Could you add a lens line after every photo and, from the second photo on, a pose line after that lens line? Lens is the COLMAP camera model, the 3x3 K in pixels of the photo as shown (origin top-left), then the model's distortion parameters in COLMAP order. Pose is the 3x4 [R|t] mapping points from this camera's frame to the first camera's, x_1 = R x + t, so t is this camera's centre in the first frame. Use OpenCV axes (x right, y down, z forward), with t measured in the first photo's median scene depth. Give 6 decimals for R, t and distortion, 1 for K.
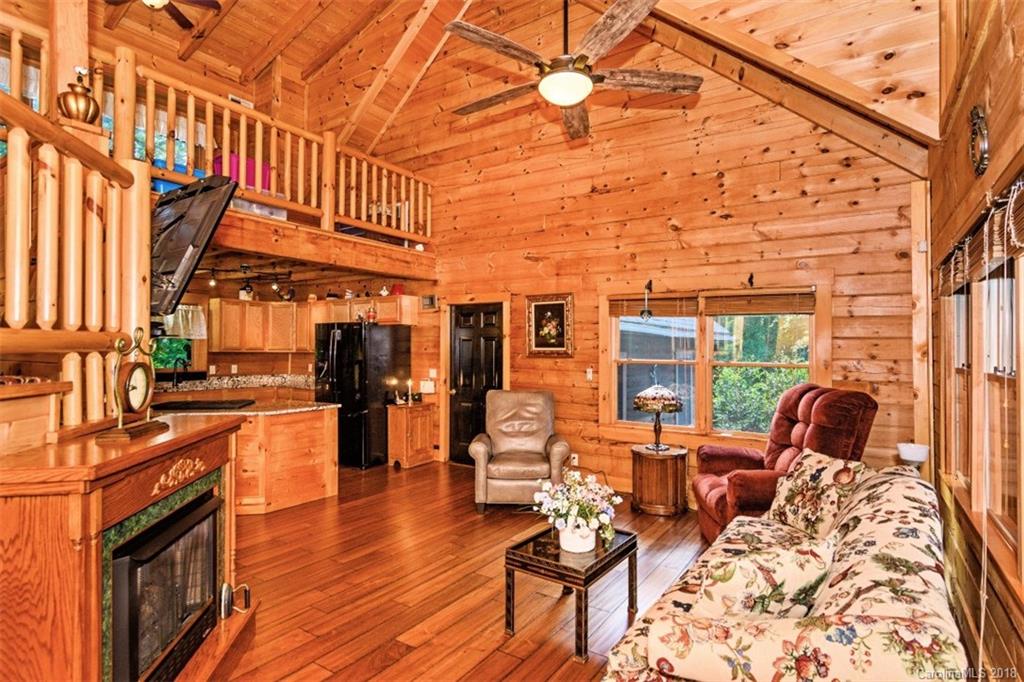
lens RADIAL K [[527.2, 0, 510.0], [0, 527.2, 344.4], [0, 0, 1]] dist [-0.002912, 0.001255]
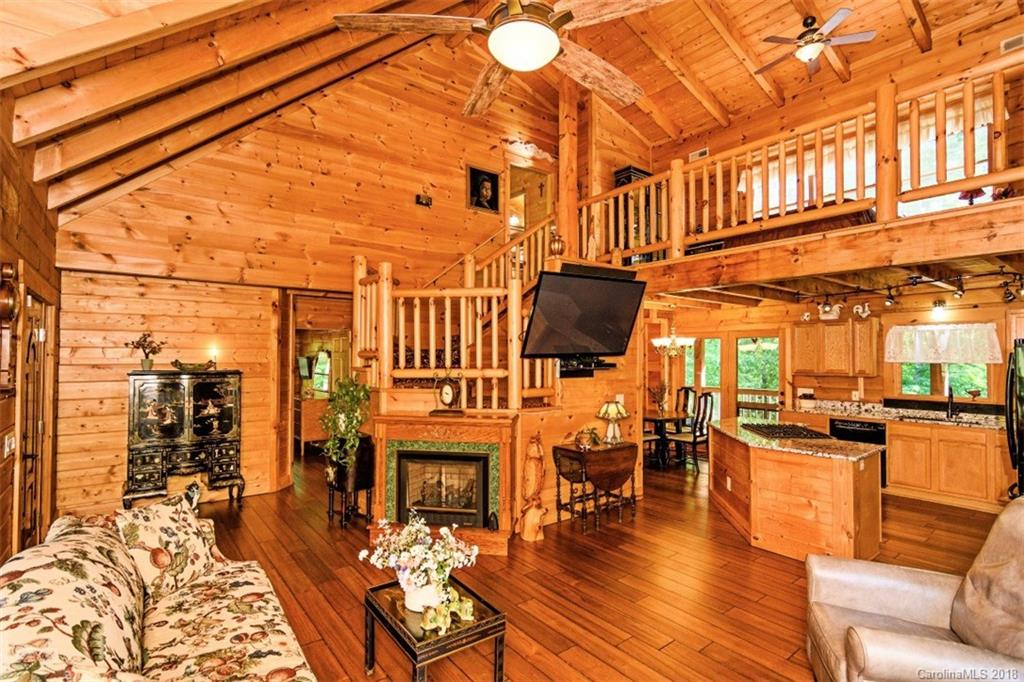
lens RADIAL K [[501.3, 0, 512.0], [0, 501.3, 341.0], [0, 0, 1]] dist [0.000495, 0.000416]
pose [[-0.317466, -0.032903, -0.947699, 0.540355], [0.003936, 0.999344, -0.036015, -0.028079], [0.948261, -0.015164, -0.317128, 0.815310]]
